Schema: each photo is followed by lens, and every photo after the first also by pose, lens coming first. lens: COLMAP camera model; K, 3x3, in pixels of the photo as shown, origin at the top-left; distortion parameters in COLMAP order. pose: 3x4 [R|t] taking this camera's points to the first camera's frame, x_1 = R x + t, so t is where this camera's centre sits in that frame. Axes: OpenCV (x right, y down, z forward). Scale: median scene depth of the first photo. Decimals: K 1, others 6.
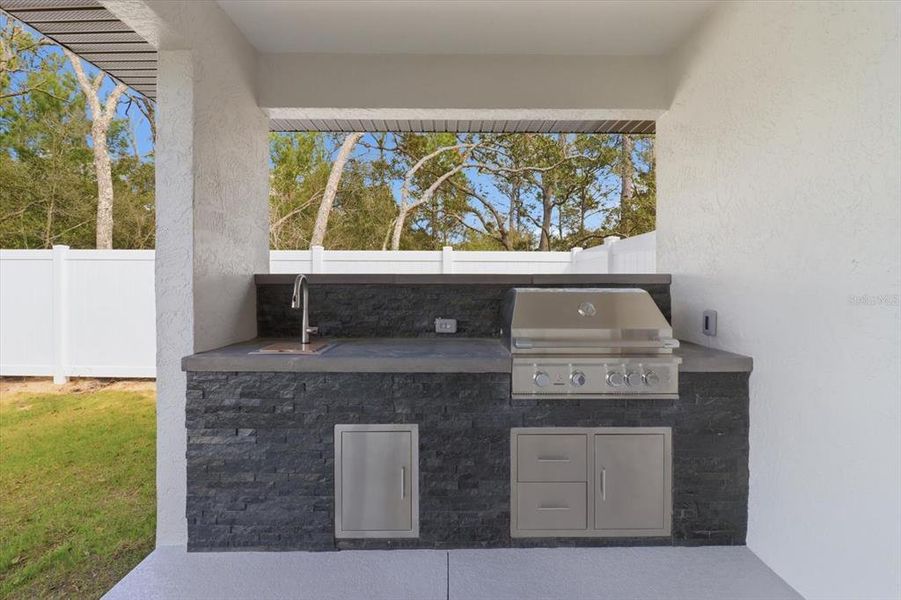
lens RADIAL K [[420.3, 0, 453.8], [0, 420.3, 288.2], [0, 0, 1]] dist [-0.001128, -0.011207]
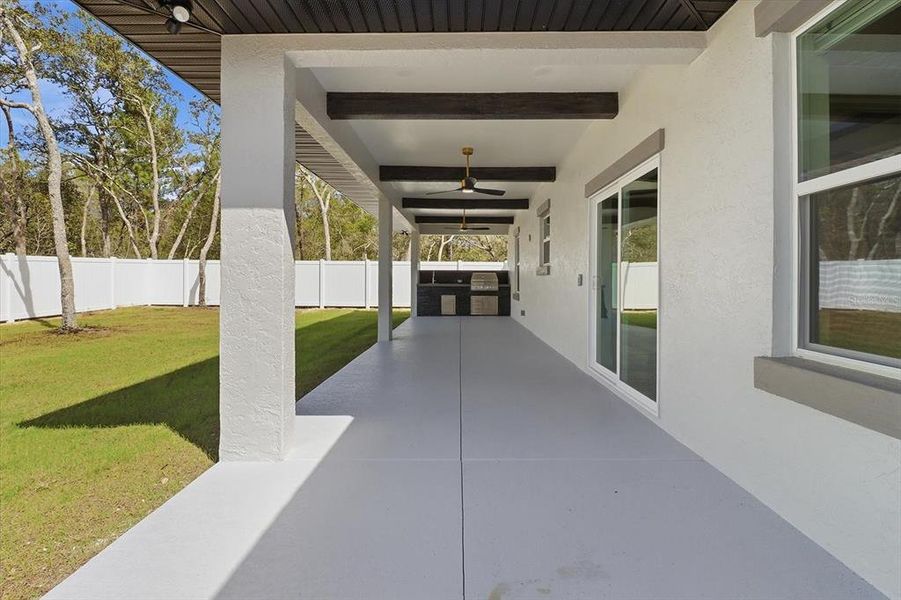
lens RADIAL K [[402.1, 0, 451.6], [0, 402.1, 280.5], [0, 0, 1]] dist [-0.000097, -0.009280]
pose [[0.999485, 0.007135, -0.031292, 0.037558], [-0.007464, 0.999918, -0.010401, 0.172238], [0.031216, 0.010629, 0.999456, -4.731697]]
